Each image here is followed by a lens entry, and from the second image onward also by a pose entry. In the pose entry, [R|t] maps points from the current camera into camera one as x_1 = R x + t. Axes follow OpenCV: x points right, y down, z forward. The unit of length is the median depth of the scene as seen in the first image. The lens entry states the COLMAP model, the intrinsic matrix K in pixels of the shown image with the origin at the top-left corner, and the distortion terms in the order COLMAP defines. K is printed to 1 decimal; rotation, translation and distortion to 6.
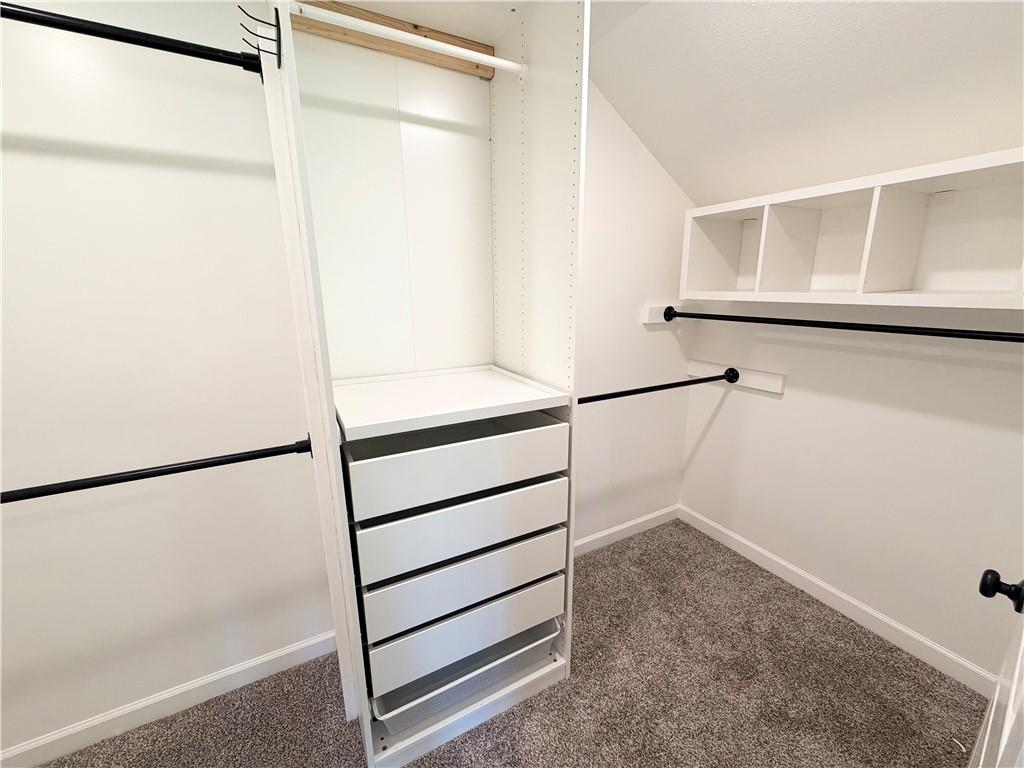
lens RADIAL K [[407.6, 0, 513.7], [0, 407.6, 383.6], [0, 0, 1]] dist [-0.000724, 0.000236]
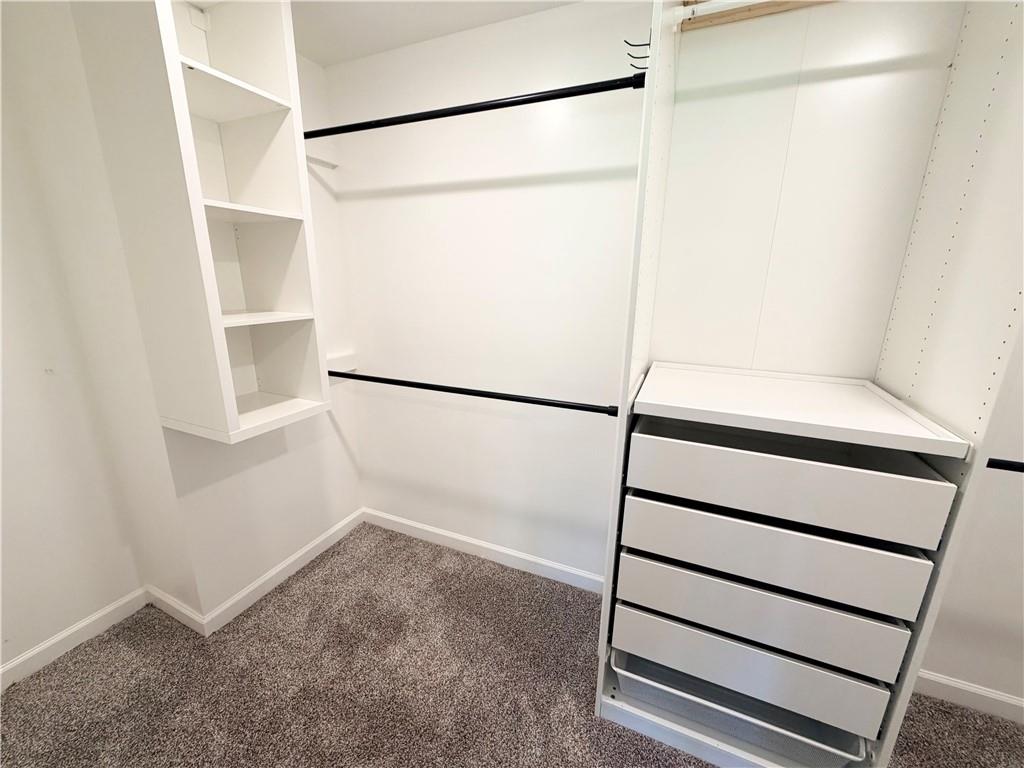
lens RADIAL K [[407.6, 0, 512.2], [0, 407.6, 382.9], [0, 0, 1]] dist [-0.000724, 0.000236]
pose [[0.618736, 0.211379, -0.756627, 0.152683], [-0.194014, 0.974403, 0.113563, 0.000816], [0.761265, 0.076530, 0.643909, 0.021903]]
